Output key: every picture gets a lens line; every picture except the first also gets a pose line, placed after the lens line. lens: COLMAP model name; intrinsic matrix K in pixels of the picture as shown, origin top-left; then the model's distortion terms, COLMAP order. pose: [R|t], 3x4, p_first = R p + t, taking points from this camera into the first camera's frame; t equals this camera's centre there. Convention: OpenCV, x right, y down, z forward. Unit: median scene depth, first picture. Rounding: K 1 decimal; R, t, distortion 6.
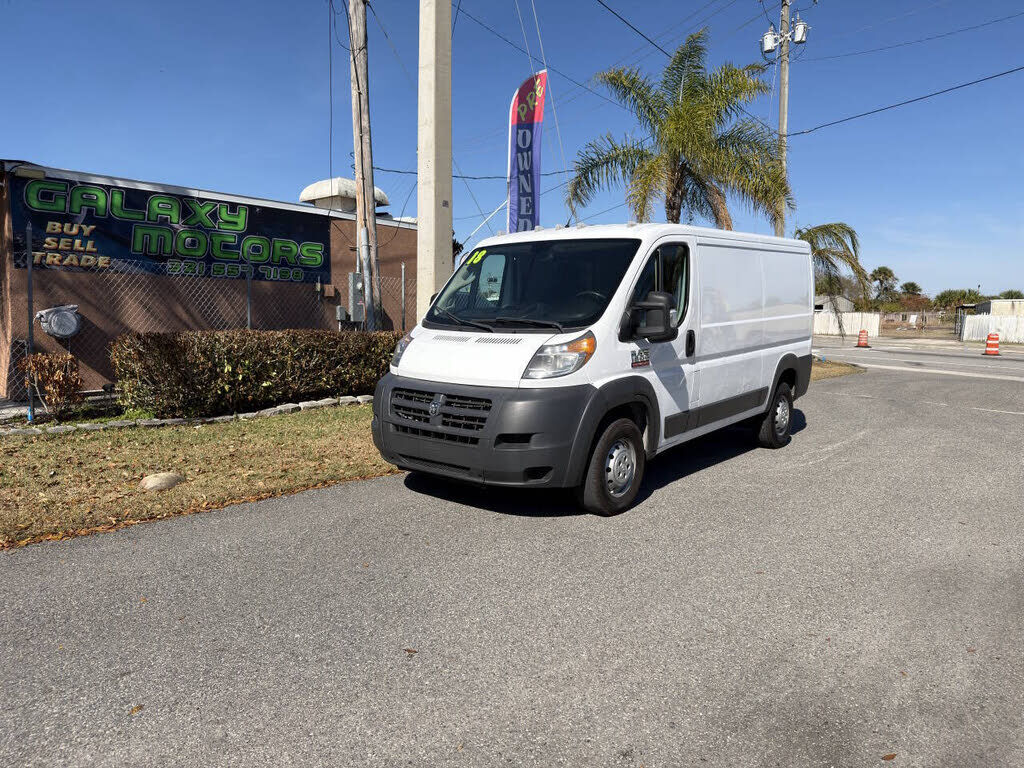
lens RADIAL K [[723.0, 0, 515.8], [0, 723.0, 381.5], [0, 0, 1]] dist [-0.000698, -0.001772]
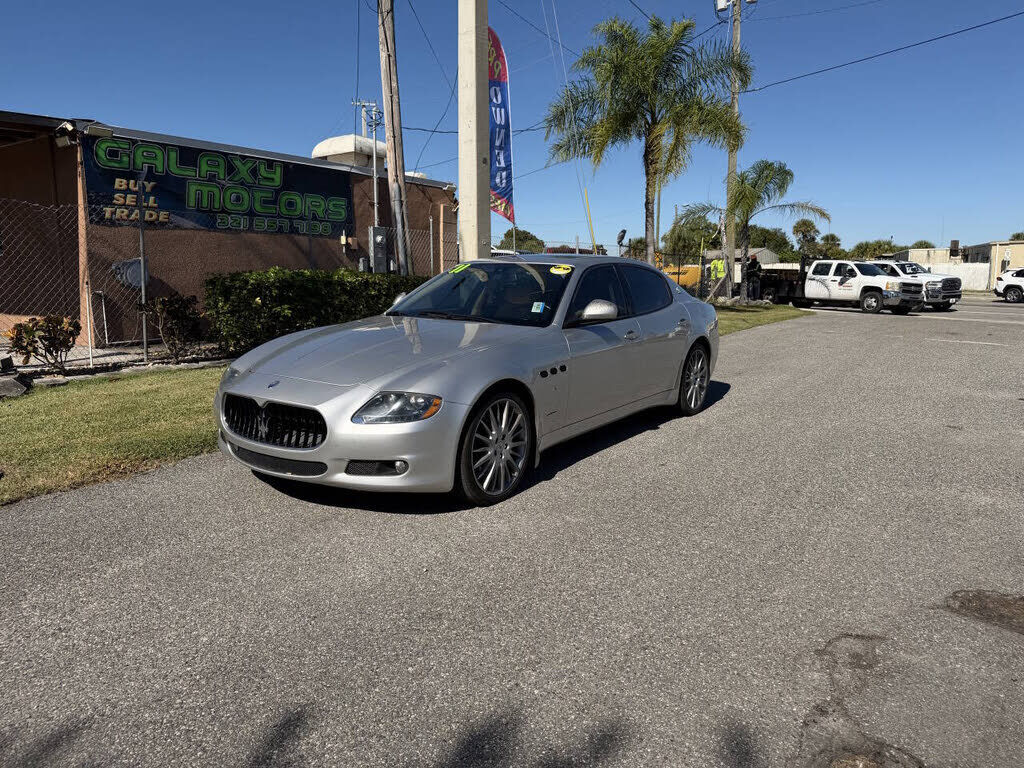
lens RADIAL K [[722.3, 0, 507.0], [0, 722.3, 387.1], [0, 0, 1]] dist [-0.000864, 0.000262]
pose [[0.995715, -0.028629, 0.087929, -0.149875], [0.022716, 0.997459, 0.067523, 0.021677], [-0.089639, -0.065236, 0.993836, -0.105682]]
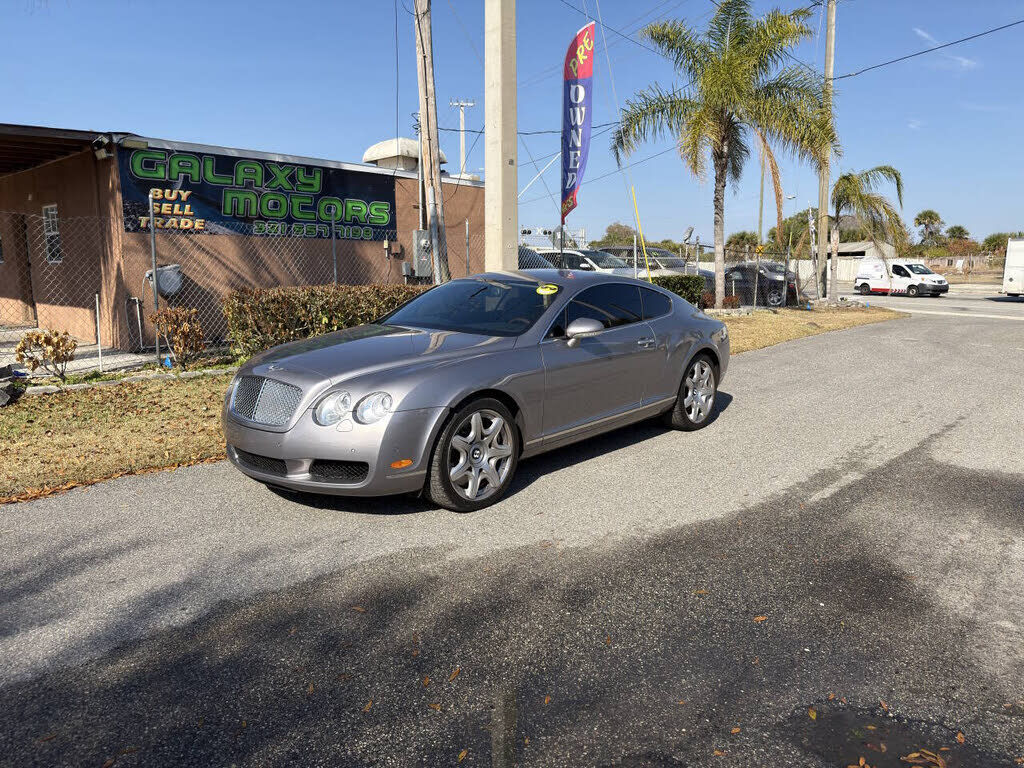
lens RADIAL K [[722.6, 0, 515.1], [0, 722.6, 382.8], [0, 0, 1]] dist [0.005956, -0.004501]
pose [[0.998879, -0.011852, -0.045824, -0.041759], [0.014820, 0.997777, 0.064975, 0.008165], [0.044952, -0.065582, 0.996834, -0.074733]]
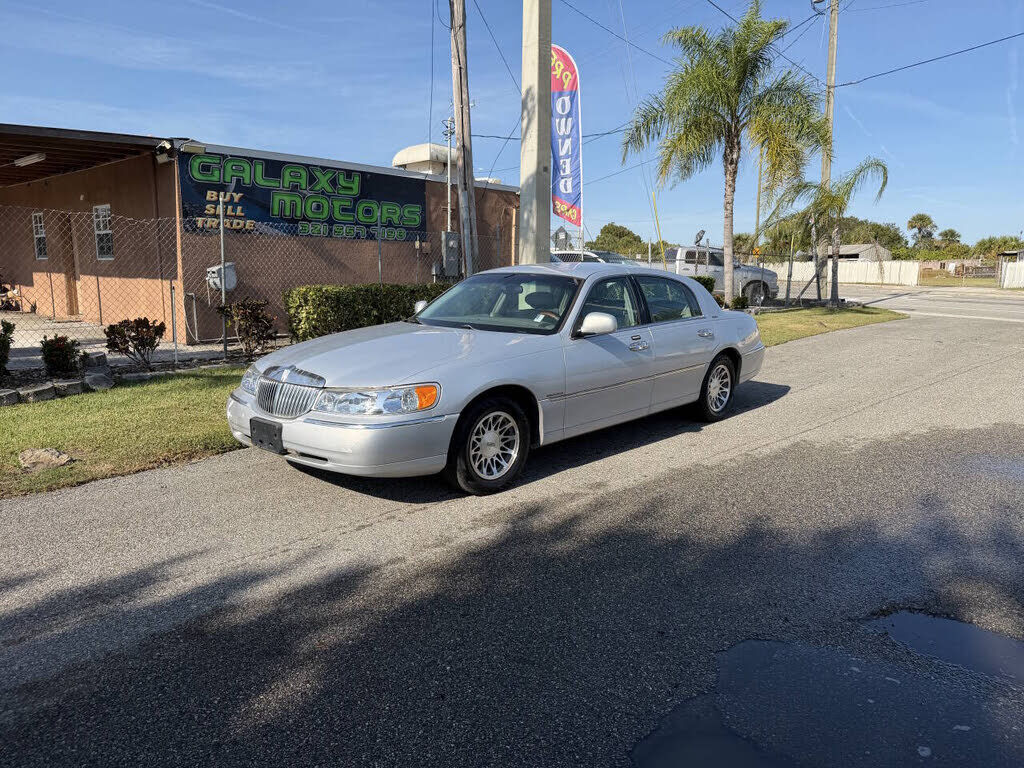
lens RADIAL K [[721.8, 0, 510.1], [0, 721.8, 381.4], [0, 0, 1]] dist [0.014922, -0.020386]
pose [[0.999161, -0.006342, -0.040468, -0.097202], [0.008877, 0.997988, 0.062772, 0.013680], [0.039988, -0.063079, 0.997207, -0.137302]]
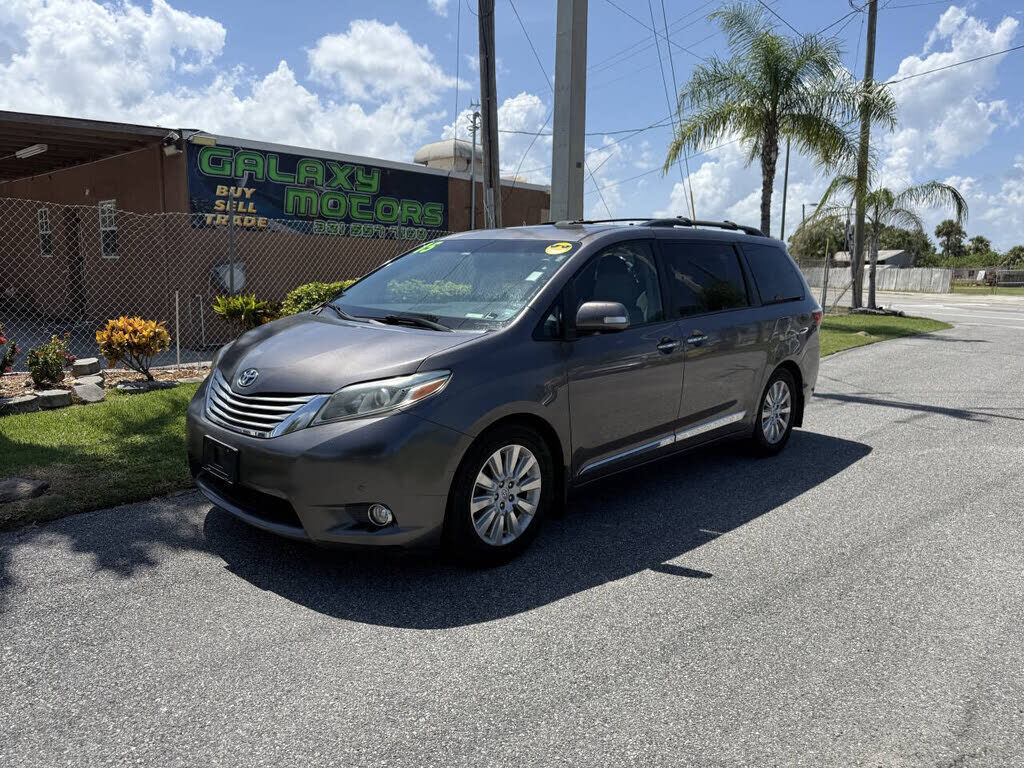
lens RADIAL K [[724.8, 0, 513.8], [0, 724.8, 379.7], [0, 0, 1]] dist [0.034590, -0.048372]
pose [[0.998403, 0.006916, -0.056069, -0.115411], [-0.003767, 0.998420, 0.056064, 0.006945], [0.056368, -0.055763, 0.996852, -0.075085]]
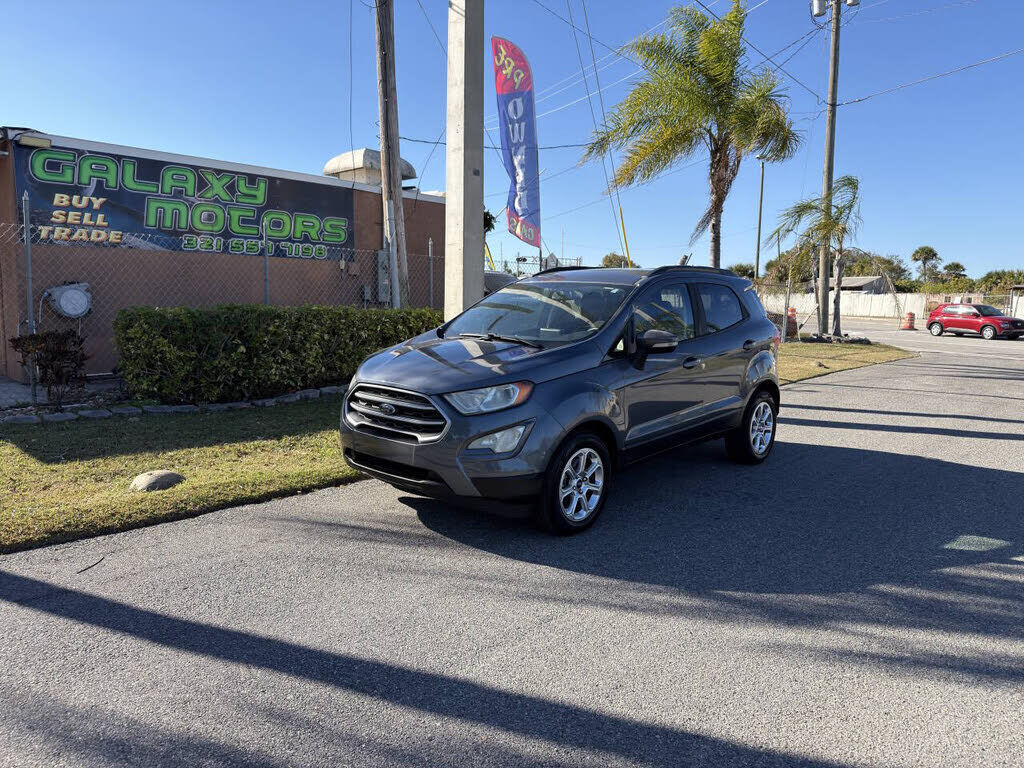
lens RADIAL K [[719.9, 0, 514.0], [0, 719.9, 385.6], [0, 0, 1]] dist [-0.004236, 0.002260]
pose [[0.999067, 0.006663, -0.042679, -0.007986], [-0.005297, 0.999472, 0.032044, -0.003981], [0.042870, -0.031788, 0.998575, 0.070513]]
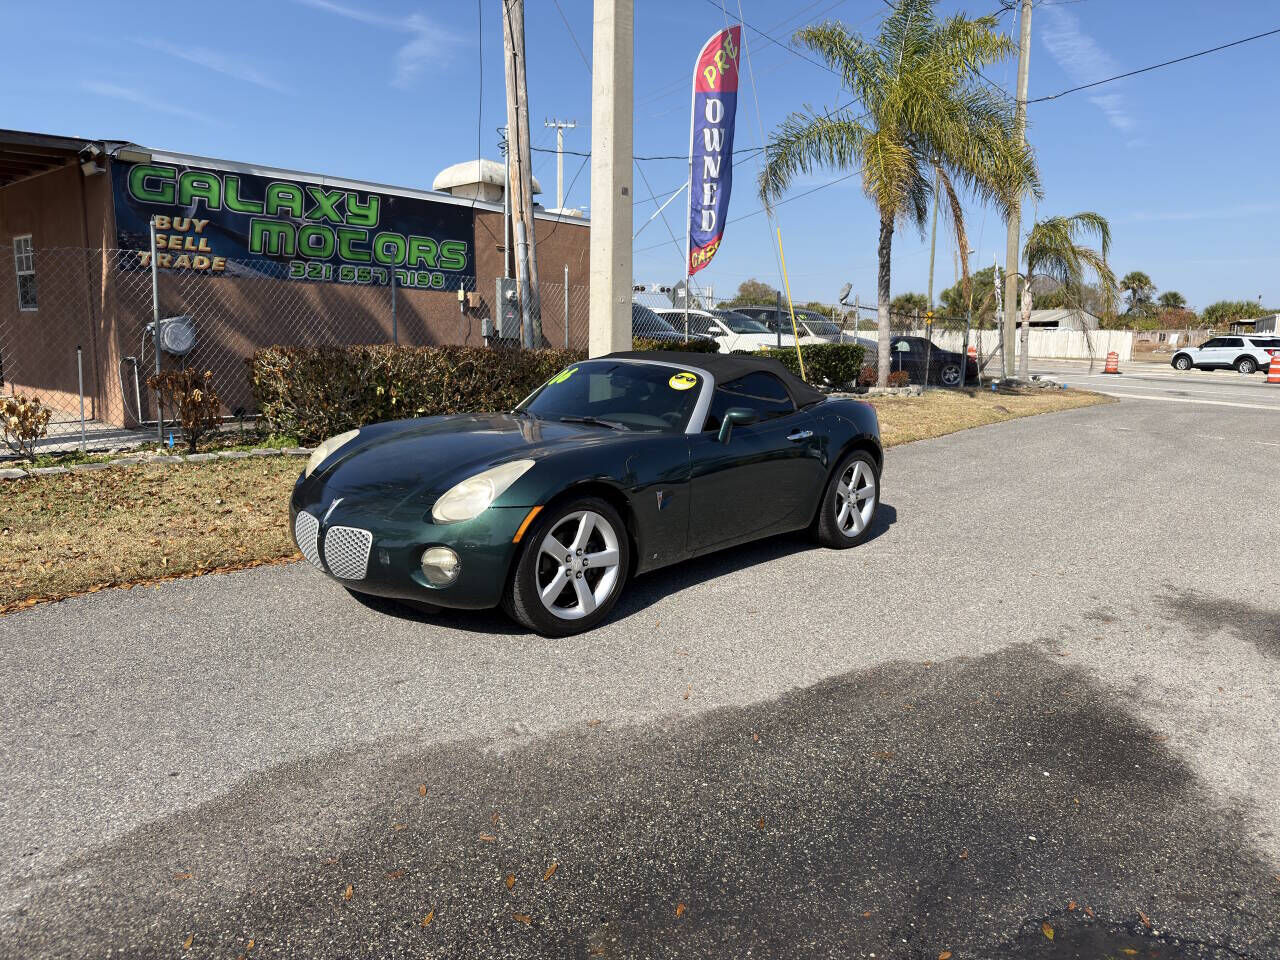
lens RADIAL K [[905.3, 0, 643.6], [0, 905.3, 483.4], [0, 0, 1]] dist [-0.001358, 0.000140]
pose [[0.999774, 0.003167, -0.021020, -0.047357], [-0.001674, 0.997497, 0.070689, 0.012460], [0.021191, -0.070638, 0.997277, -0.051192]]
